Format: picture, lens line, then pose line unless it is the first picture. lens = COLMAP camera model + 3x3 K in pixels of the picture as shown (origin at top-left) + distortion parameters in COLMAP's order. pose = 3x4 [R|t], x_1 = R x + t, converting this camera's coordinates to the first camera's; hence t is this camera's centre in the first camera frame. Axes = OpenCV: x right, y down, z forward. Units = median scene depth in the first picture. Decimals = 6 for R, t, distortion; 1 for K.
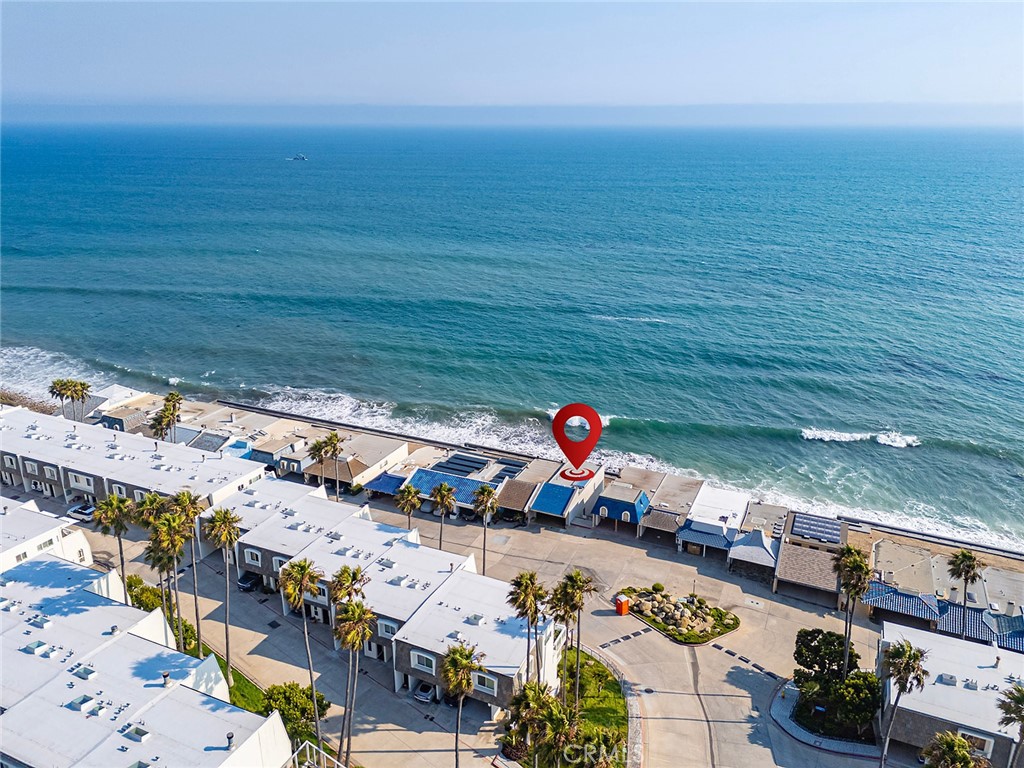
lens RADIAL K [[753.7, 0, 512.0], [0, 753.7, 384.0], [0, 0, 1]] dist [0.085734, -0.097771]
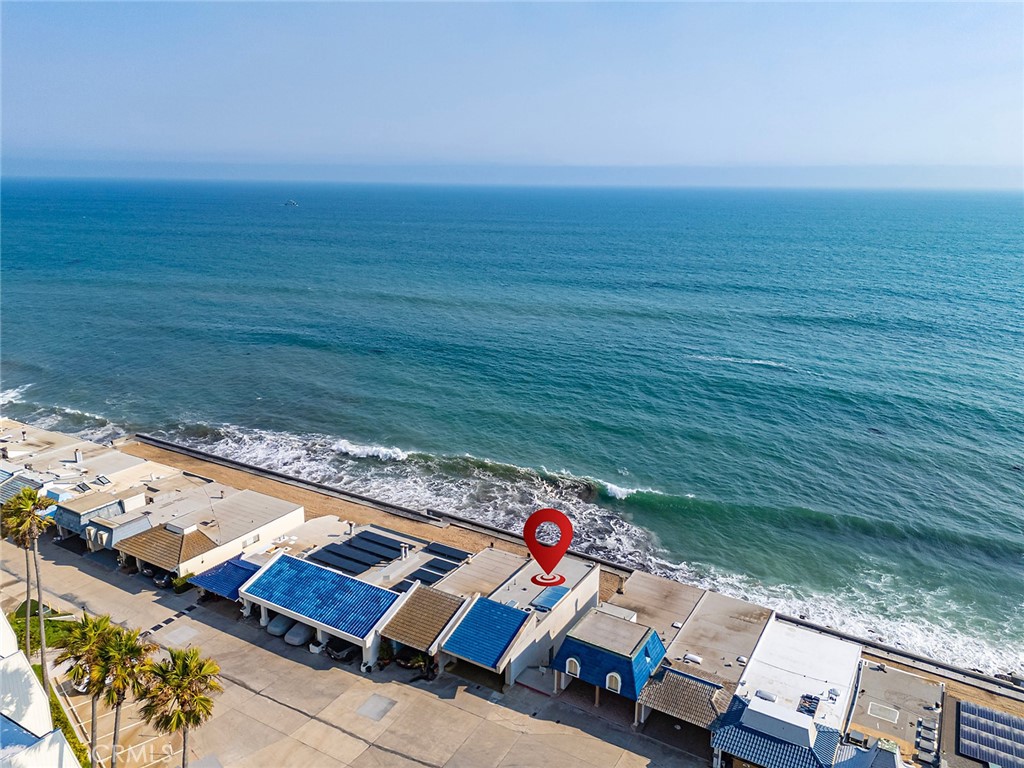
lens RADIAL K [[756.1, 0, 512.0], [0, 756.1, 384.0], [0, 0, 1]] dist [0.034203, -0.001287]
pose [[0.993535, 0.038161, -0.106920, 0.123078], [-0.045713, 0.996562, -0.069096, 0.011477], [0.103916, 0.073537, 0.991864, 0.443337]]
